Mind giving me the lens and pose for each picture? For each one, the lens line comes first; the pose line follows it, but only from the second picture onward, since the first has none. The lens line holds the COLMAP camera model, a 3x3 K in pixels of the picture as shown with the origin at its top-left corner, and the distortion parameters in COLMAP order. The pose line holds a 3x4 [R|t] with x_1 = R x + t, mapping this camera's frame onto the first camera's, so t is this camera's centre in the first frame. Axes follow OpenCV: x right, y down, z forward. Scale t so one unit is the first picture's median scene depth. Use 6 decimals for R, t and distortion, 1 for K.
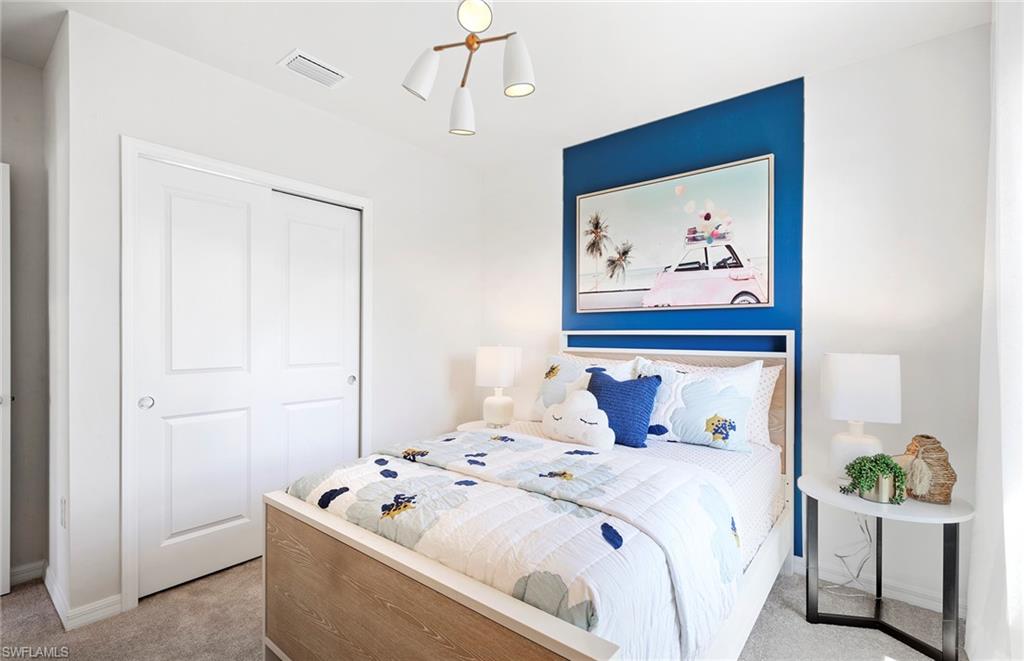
lens RADIAL K [[466.8, 0, 516.6], [0, 466.8, 335.1], [0, 0, 1]] dist [0.001153, -0.001865]
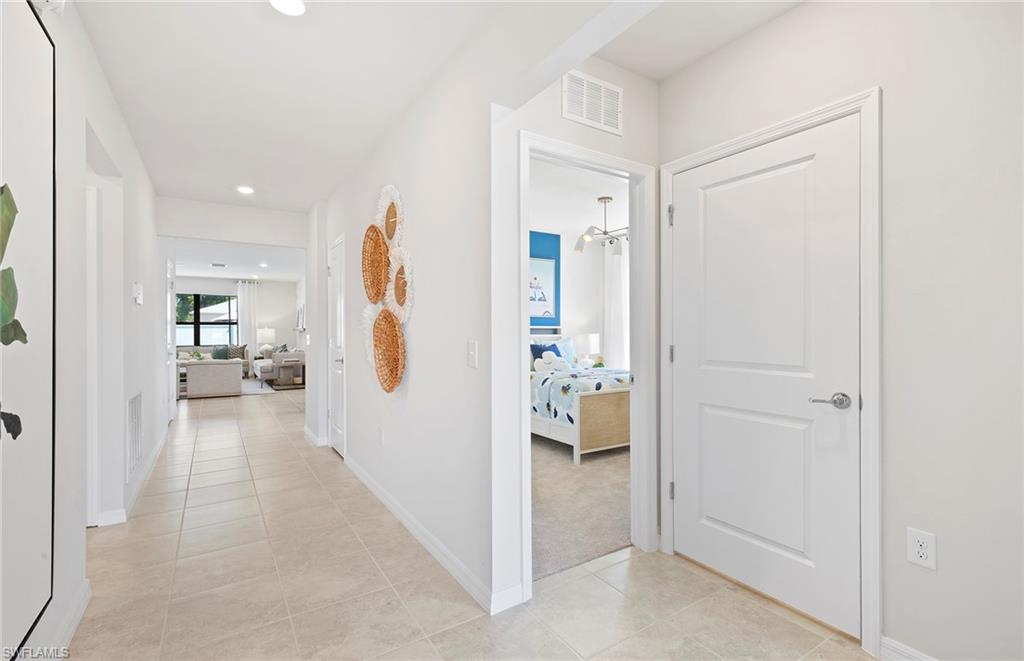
lens RADIAL K [[466.8, 0, 513.1], [0, 466.8, 329.7], [0, 0, 1]] dist [0.001153, -0.001865]
pose [[0.319648, -0.000375, 0.947536, -1.872697], [-0.000686, 1.000000, 0.000627, 0.005987], [-0.947536, -0.000850, 0.319648, 0.342734]]
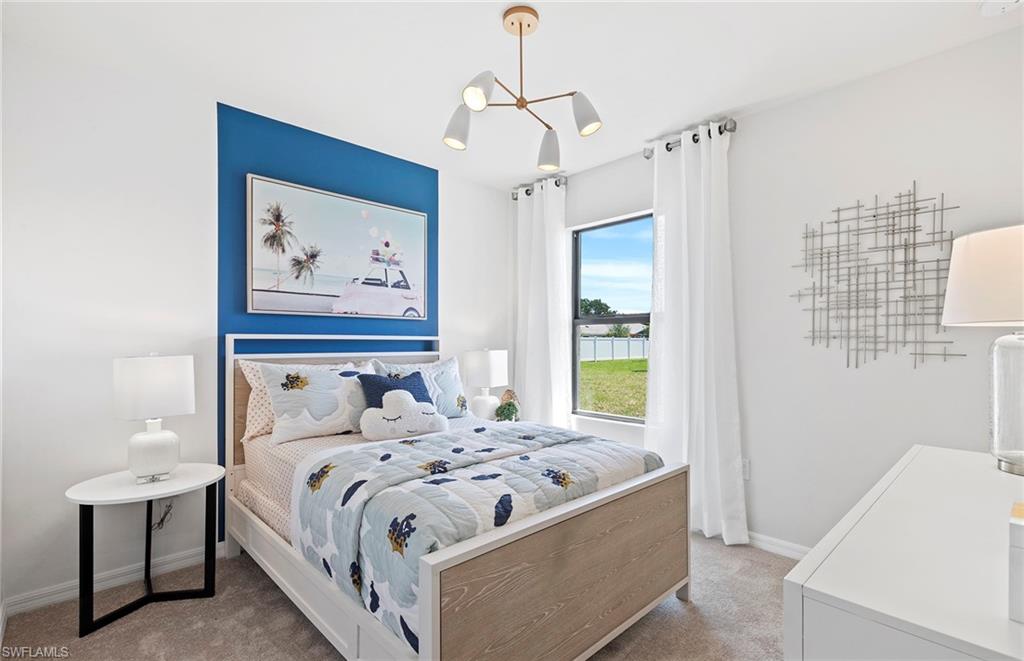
lens RADIAL K [[466.8, 0, 519.8], [0, 466.8, 340.3], [0, 0, 1]] dist [0.001153, -0.001865]
pose [[0.120534, 0.002977, 0.992705, -0.771889], [-0.001643, 0.999995, -0.002800, 0.004325], [-0.992708, -0.001293, 0.120539, 0.496077]]
